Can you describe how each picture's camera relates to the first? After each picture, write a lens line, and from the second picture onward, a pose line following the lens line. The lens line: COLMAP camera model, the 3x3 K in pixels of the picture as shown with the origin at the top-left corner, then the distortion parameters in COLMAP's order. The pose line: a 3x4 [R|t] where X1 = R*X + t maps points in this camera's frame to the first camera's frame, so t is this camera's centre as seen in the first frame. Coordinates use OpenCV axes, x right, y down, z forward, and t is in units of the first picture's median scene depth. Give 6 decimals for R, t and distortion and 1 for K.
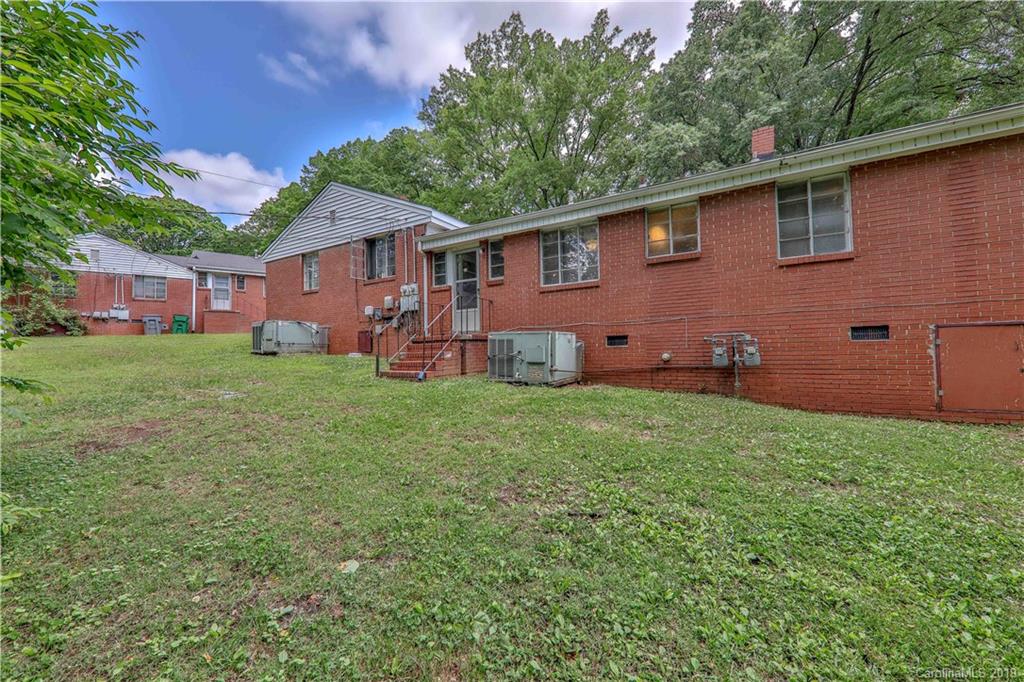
lens RADIAL K [[368.9, 0, 513.6], [0, 368.9, 341.2], [0, 0, 1]] dist [-0.003288, -0.001013]
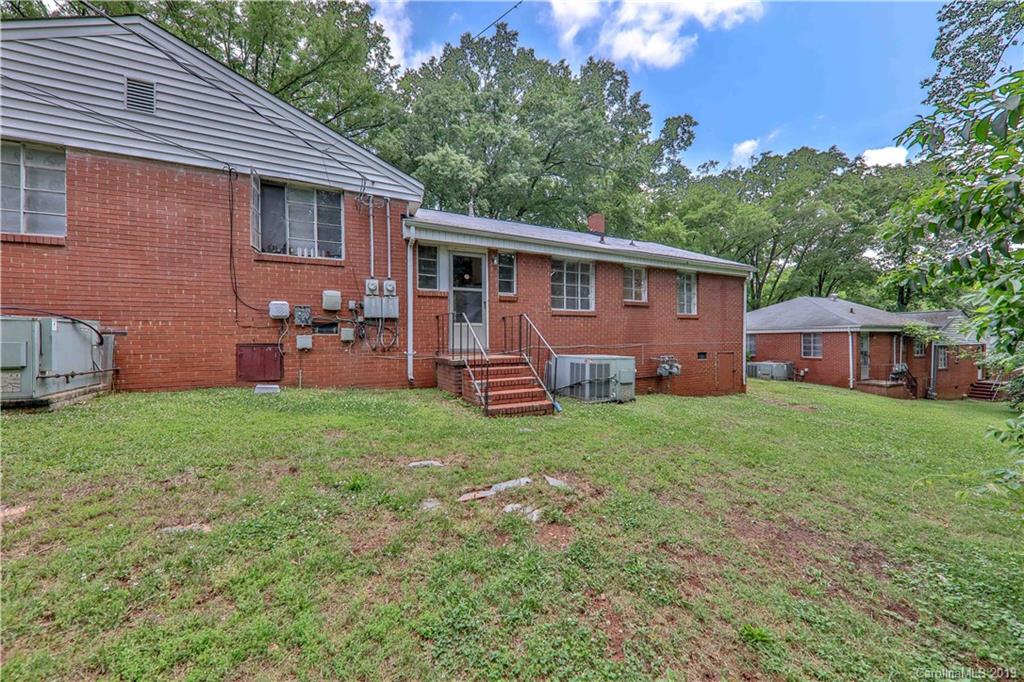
lens RADIAL K [[368.9, 0, 513.4], [0, 368.9, 341.5], [0, 0, 1]] dist [-0.003288, -0.001013]
pose [[0.560296, 0.010427, 0.828227, -0.801231], [-0.024344, 0.999696, 0.003883, -0.051292], [-0.827934, -0.022338, 0.560380, 0.443662]]
